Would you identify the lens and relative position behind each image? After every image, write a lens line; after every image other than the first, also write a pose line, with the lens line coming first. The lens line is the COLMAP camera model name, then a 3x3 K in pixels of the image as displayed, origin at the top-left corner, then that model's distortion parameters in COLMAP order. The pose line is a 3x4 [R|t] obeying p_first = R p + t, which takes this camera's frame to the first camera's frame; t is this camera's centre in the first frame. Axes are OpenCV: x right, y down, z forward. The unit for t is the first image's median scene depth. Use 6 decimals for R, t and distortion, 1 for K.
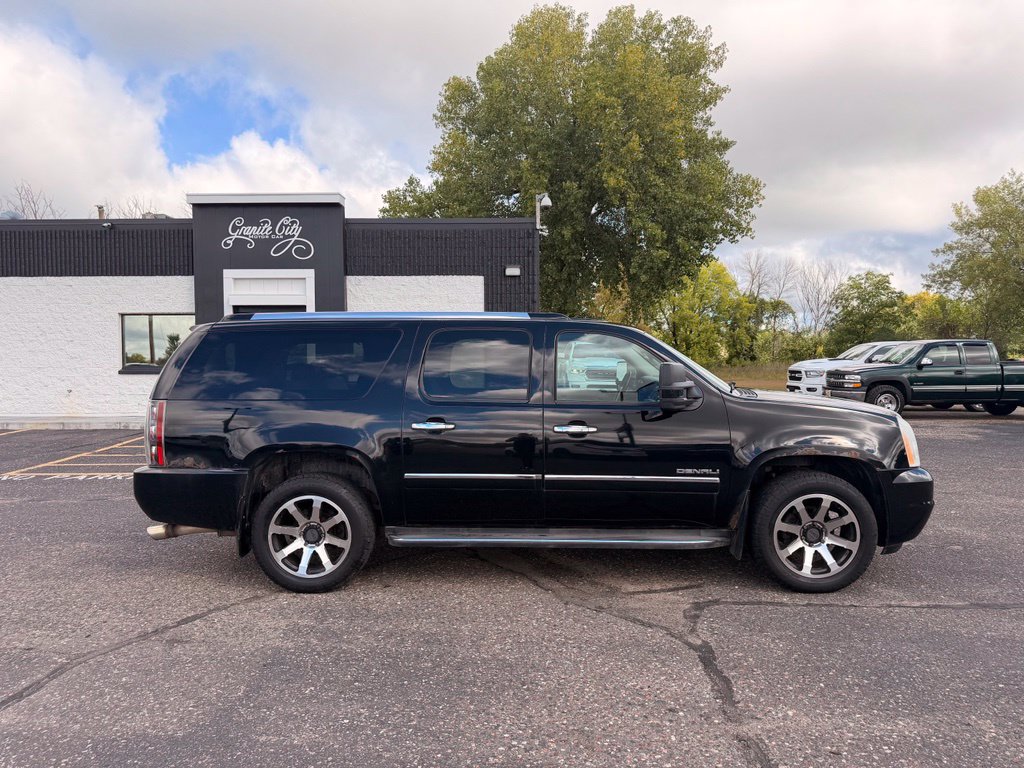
lens RADIAL K [[732.3, 0, 504.8], [0, 732.3, 393.6], [0, 0, 1]] dist [0.034656, -0.041783]
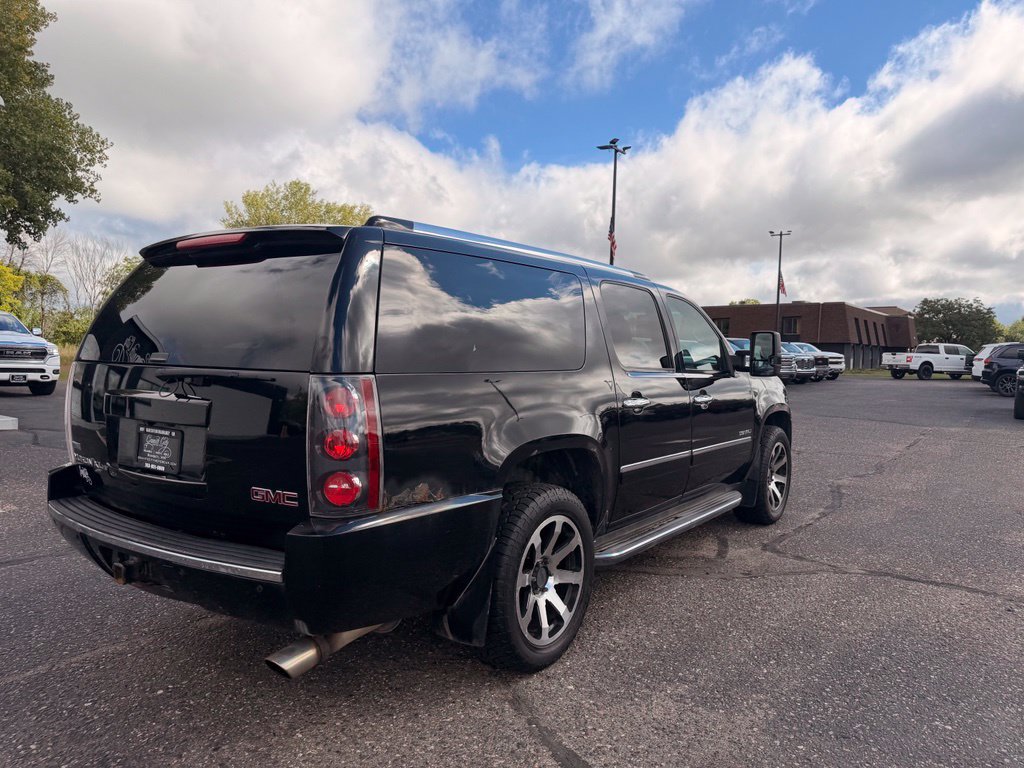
lens RADIAL K [[732.3, 0, 525.1], [0, 732.3, 392.9], [0, 0, 1]] dist [0.034656, -0.041783]
pose [[0.550629, -0.034057, 0.834055, -0.283229], [0.020019, 0.999419, 0.027593, 0.003598], [-0.834510, 0.001504, 0.550990, 0.228961]]
